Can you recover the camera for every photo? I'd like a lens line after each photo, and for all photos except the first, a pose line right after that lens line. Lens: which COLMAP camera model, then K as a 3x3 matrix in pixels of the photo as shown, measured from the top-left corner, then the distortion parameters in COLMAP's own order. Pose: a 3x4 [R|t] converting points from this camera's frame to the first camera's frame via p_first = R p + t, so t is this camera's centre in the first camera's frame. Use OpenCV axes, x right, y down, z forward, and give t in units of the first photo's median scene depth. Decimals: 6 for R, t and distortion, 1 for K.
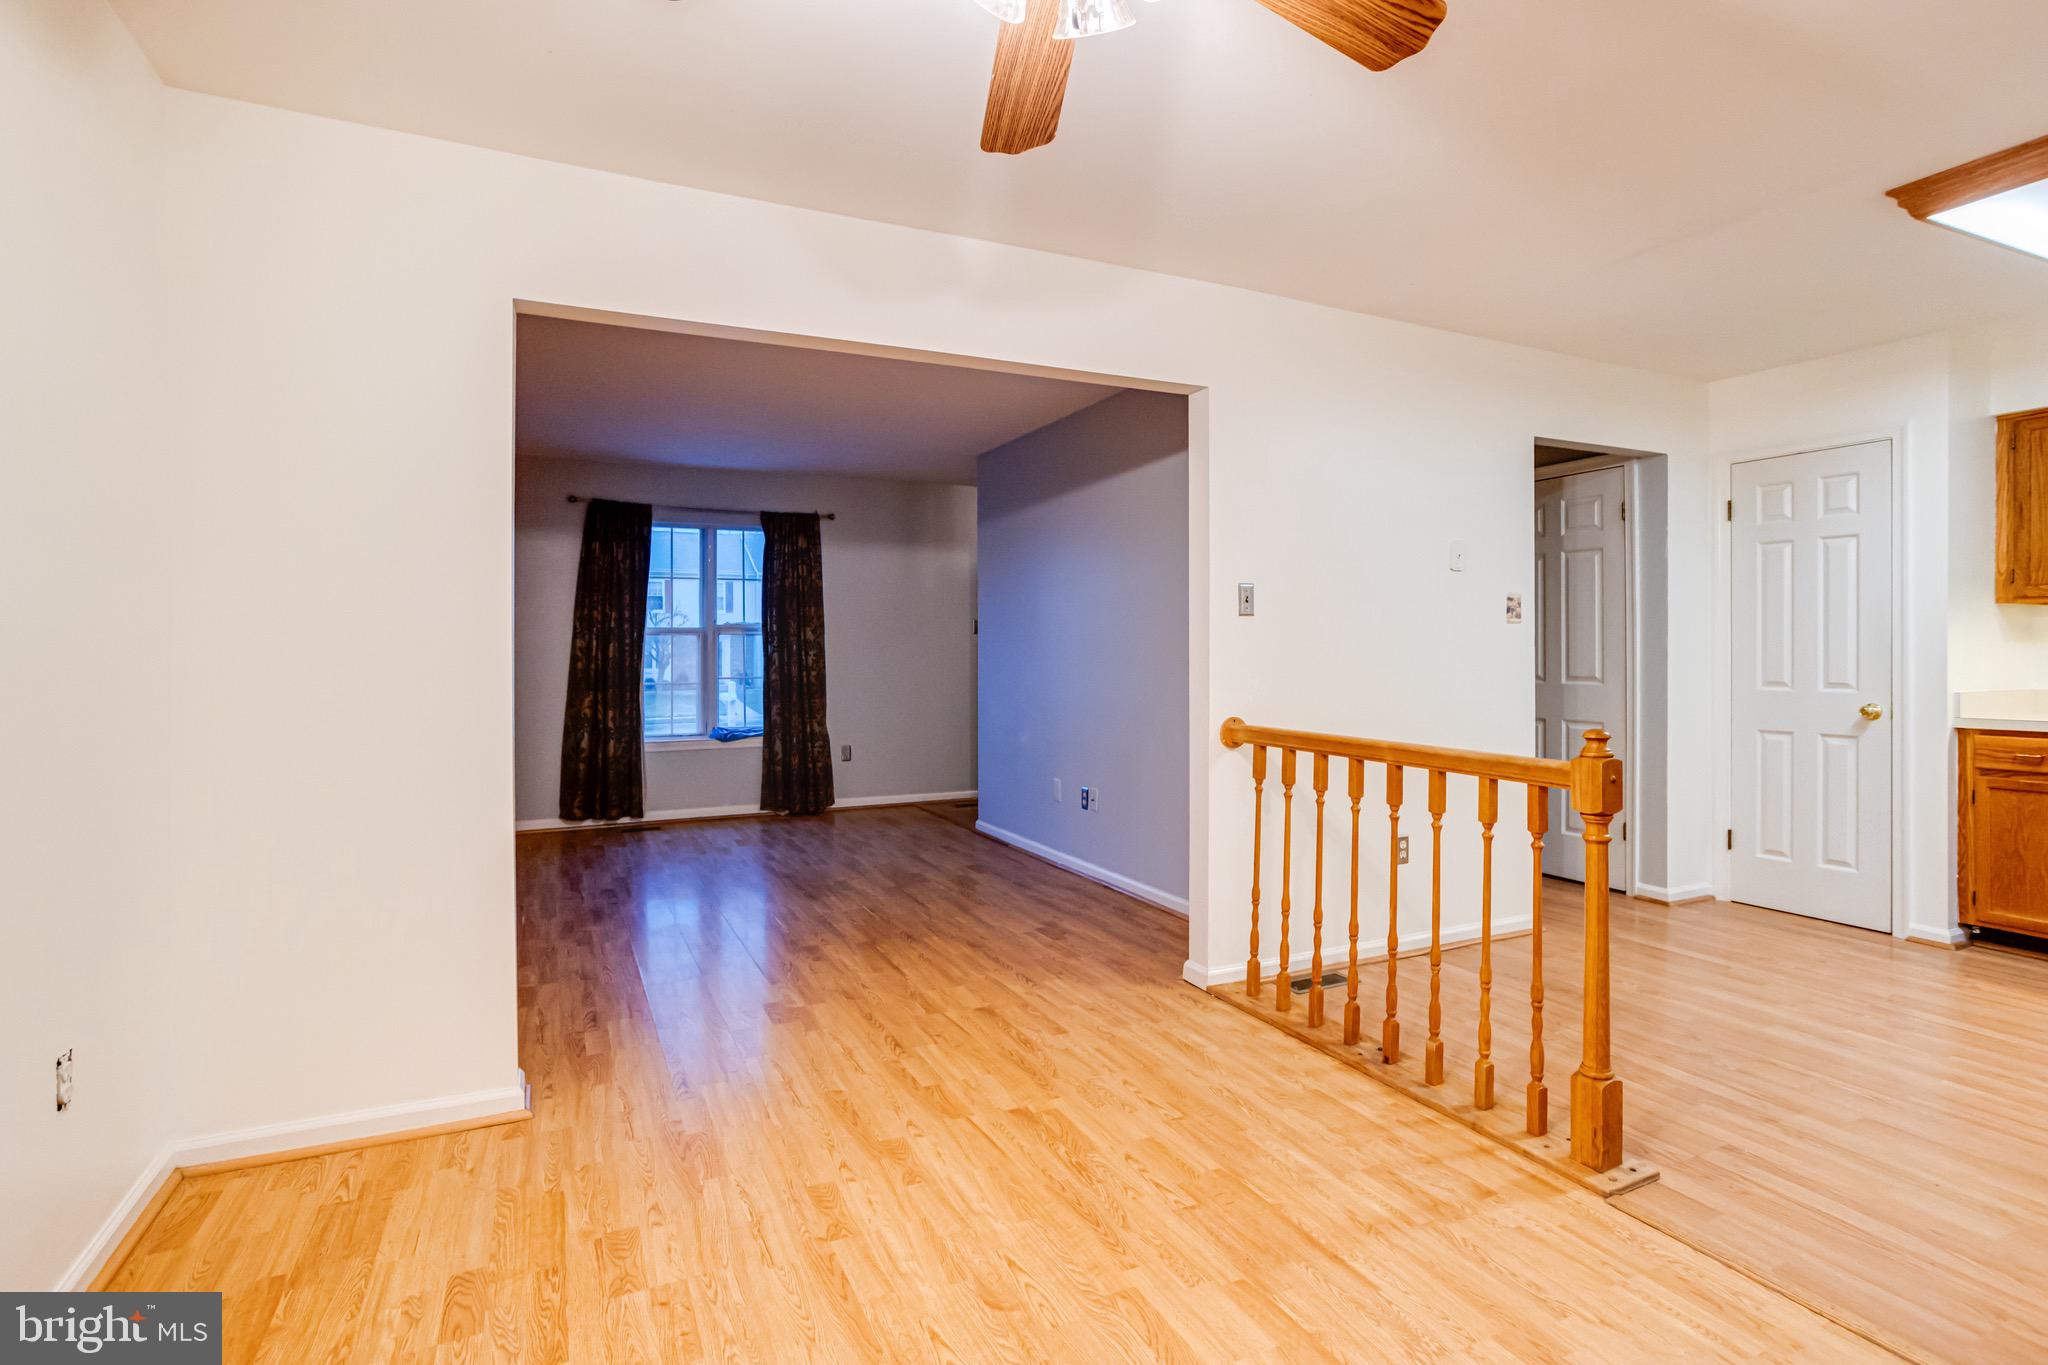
lens RADIAL K [[1004.2, 0, 1024.4], [0, 1004.2, 648.4], [0, 0, 1]] dist [-0.047996, 0.026840]
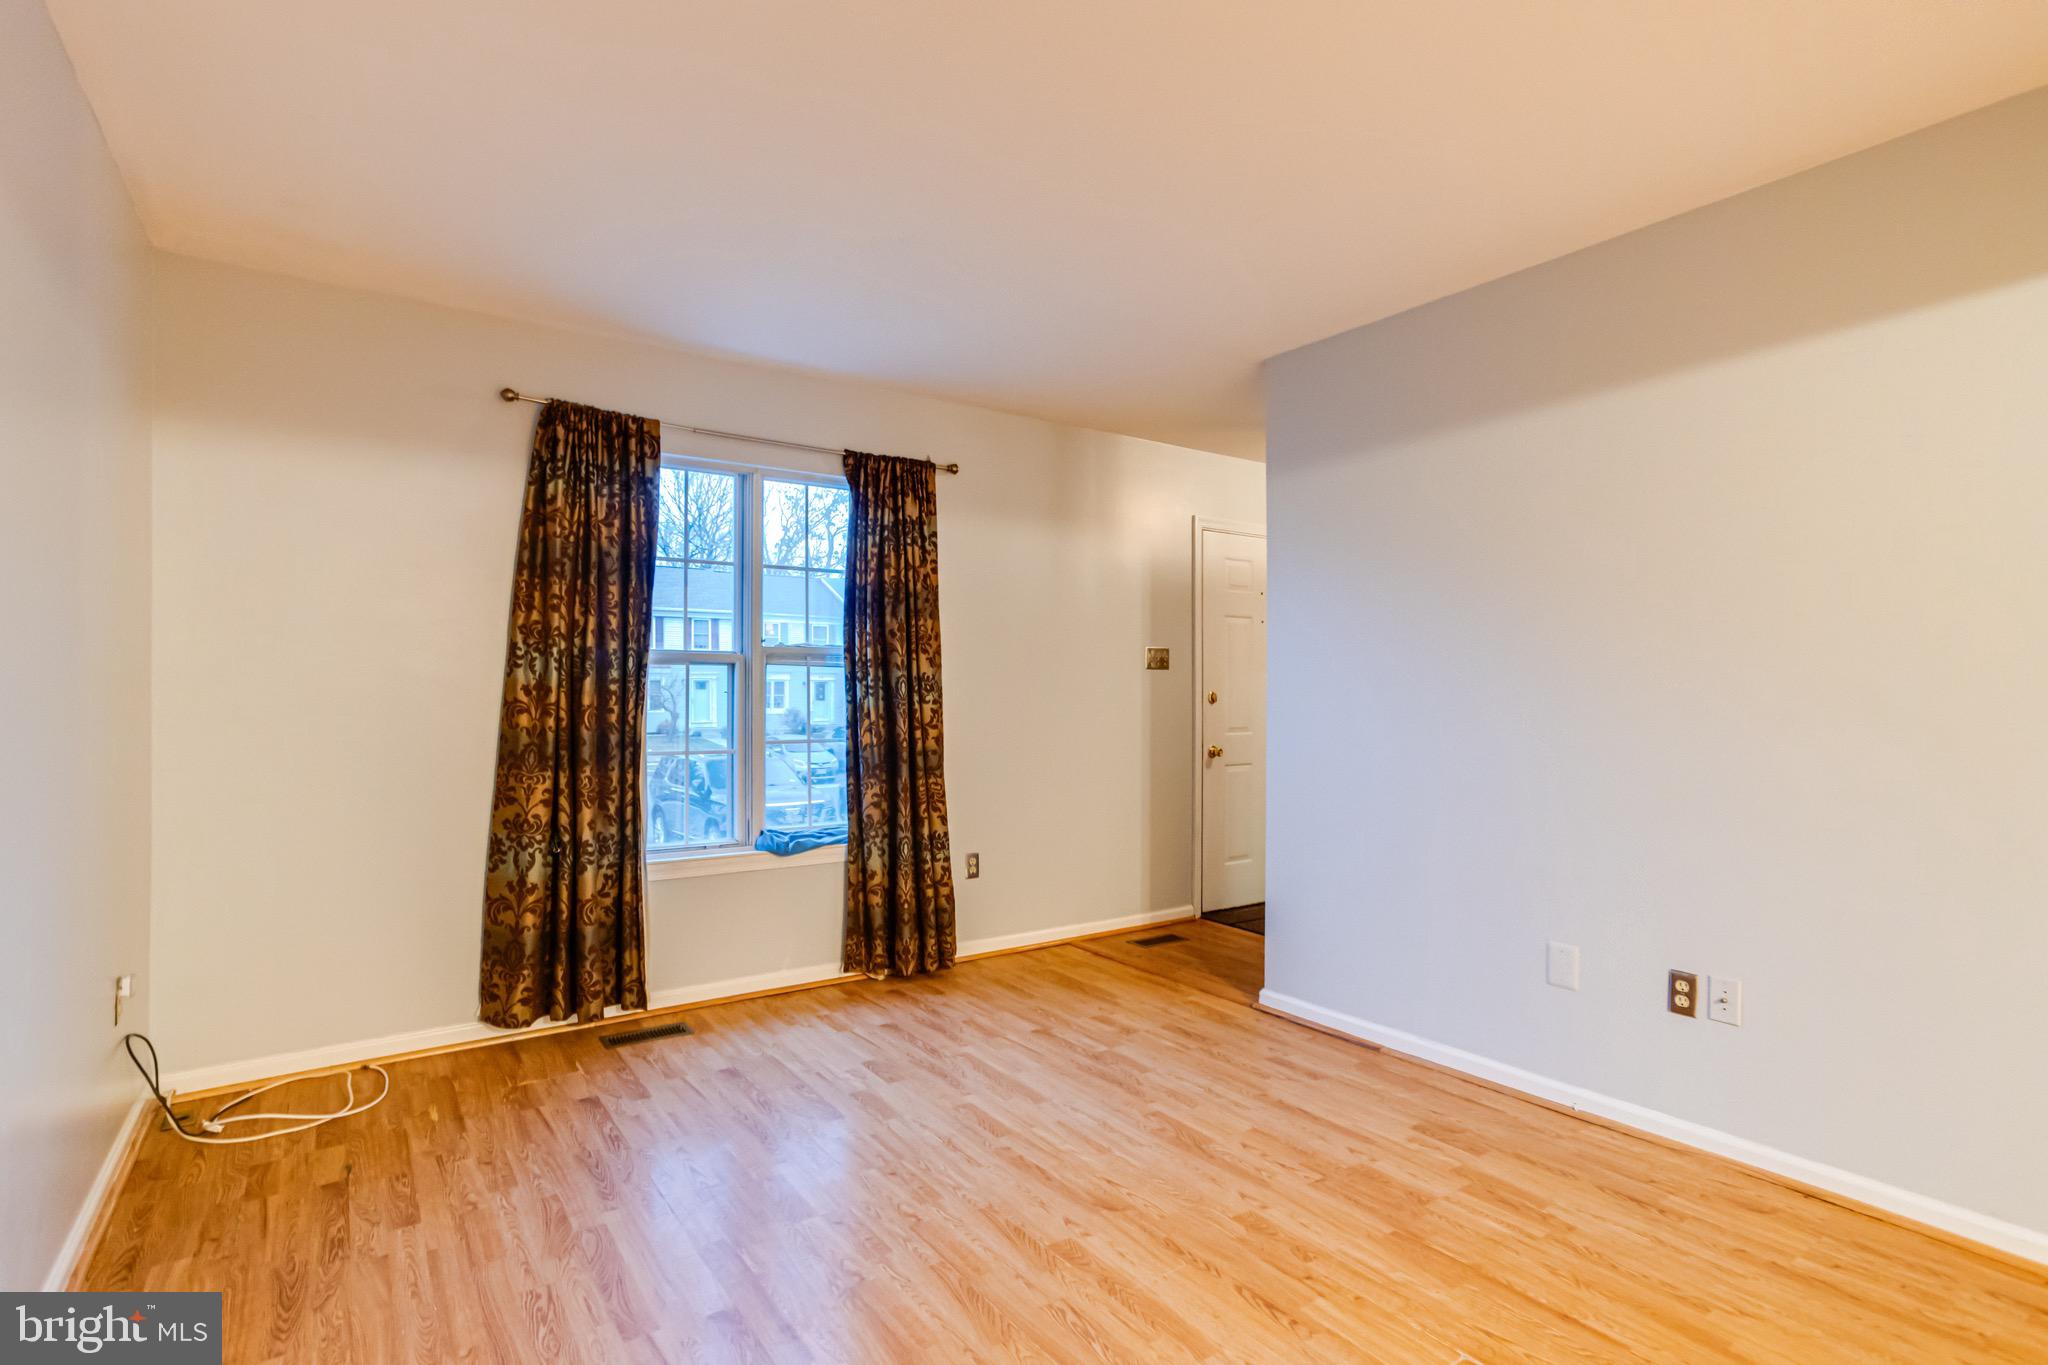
lens RADIAL K [[1007.8, 0, 1026.0], [0, 1007.8, 691.0], [0, 0, 1]] dist [-0.042455, 0.024154]
pose [[0.987666, 0.004779, 0.156500, -0.432195], [-0.004437, 0.999987, -0.002535, 0.003330], [-0.156510, 0.001809, 0.987675, 0.719962]]
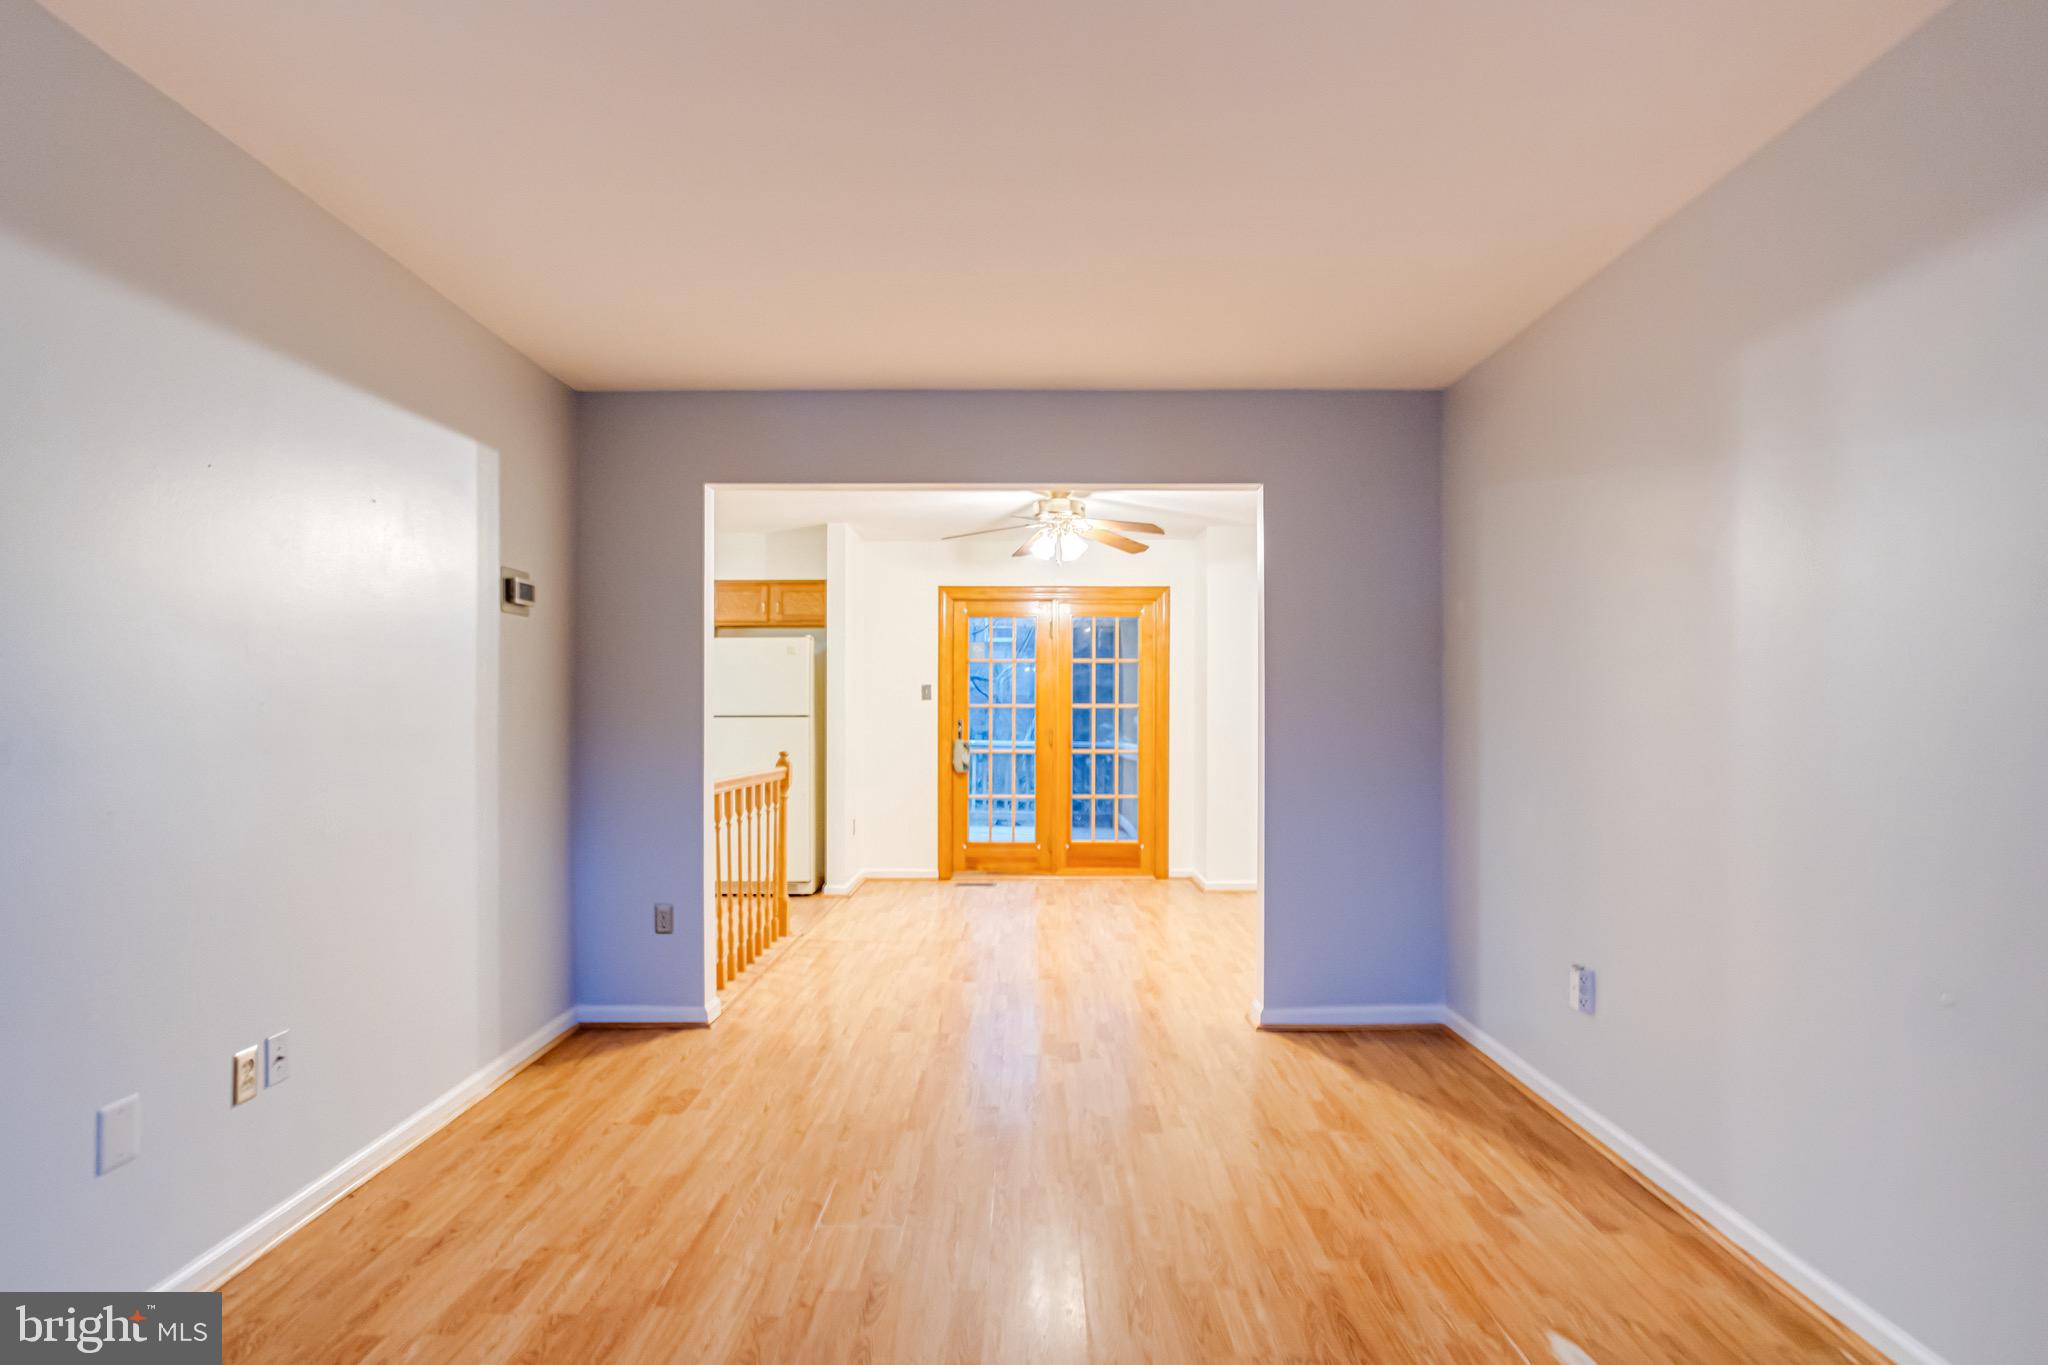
lens RADIAL K [[1009.9, 0, 1021.6], [0, 1009.9, 721.3], [0, 0, 1]] dist [-0.051468, 0.034631]
pose [[-0.900114, -0.002154, 0.435649, -0.529129], [0.000997, 0.999975, 0.007004, -0.003257], [-0.435653, 0.006738, -0.900089, 1.570019]]
